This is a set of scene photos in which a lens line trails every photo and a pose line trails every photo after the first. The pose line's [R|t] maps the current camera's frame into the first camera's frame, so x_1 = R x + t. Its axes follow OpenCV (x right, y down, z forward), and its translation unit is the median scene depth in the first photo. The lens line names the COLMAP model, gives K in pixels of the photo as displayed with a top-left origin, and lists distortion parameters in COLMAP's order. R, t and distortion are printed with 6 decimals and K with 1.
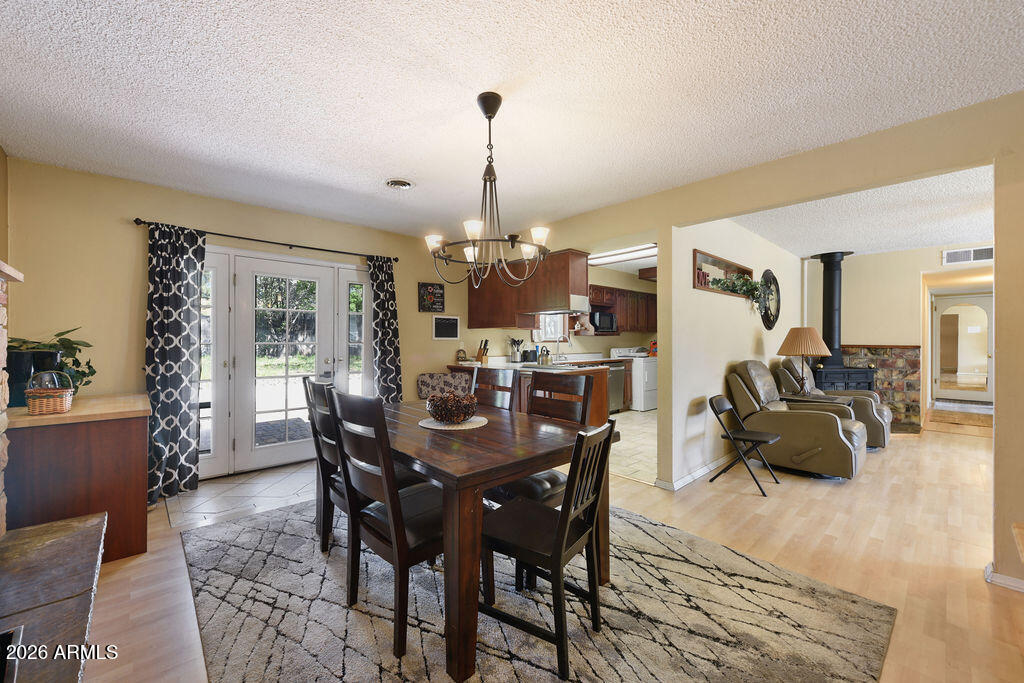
lens RADIAL K [[408.4, 0, 512.8], [0, 408.4, 340.9], [0, 0, 1]] dist [0.004002, -0.002045]
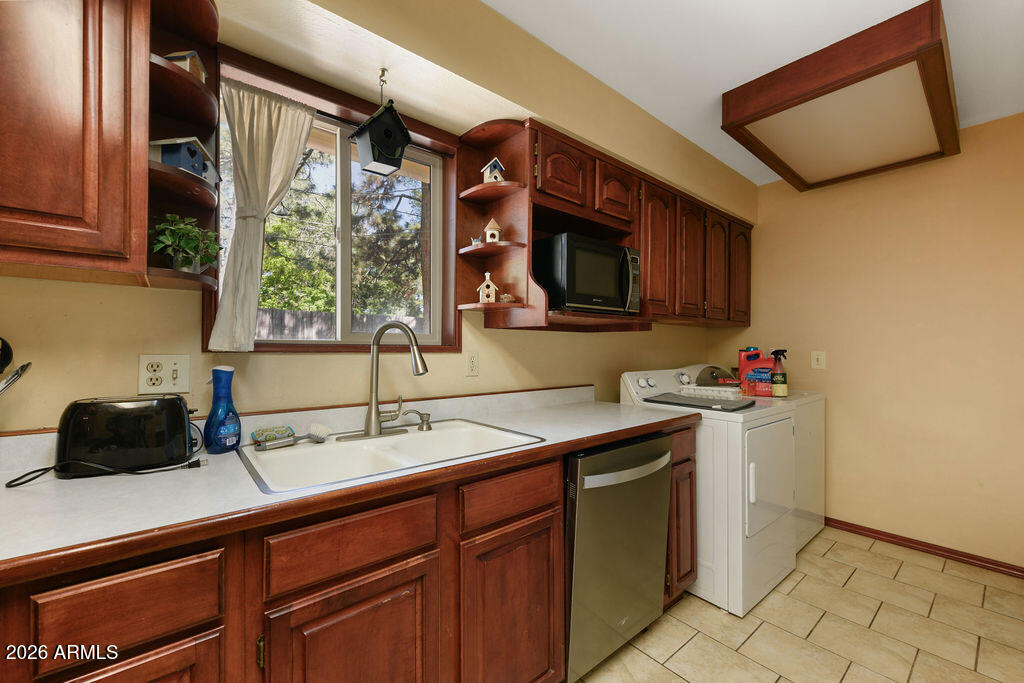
lens RADIAL K [[408.4, 0, 511.5], [0, 408.4, 345.8], [0, 0, 1]] dist [0.004002, -0.002045]
pose [[0.997673, 0.007961, -0.067707, 0.191540], [-0.008125, 0.999965, -0.002152, 0.000142], [0.067687, 0.002697, 0.997703, 0.738208]]
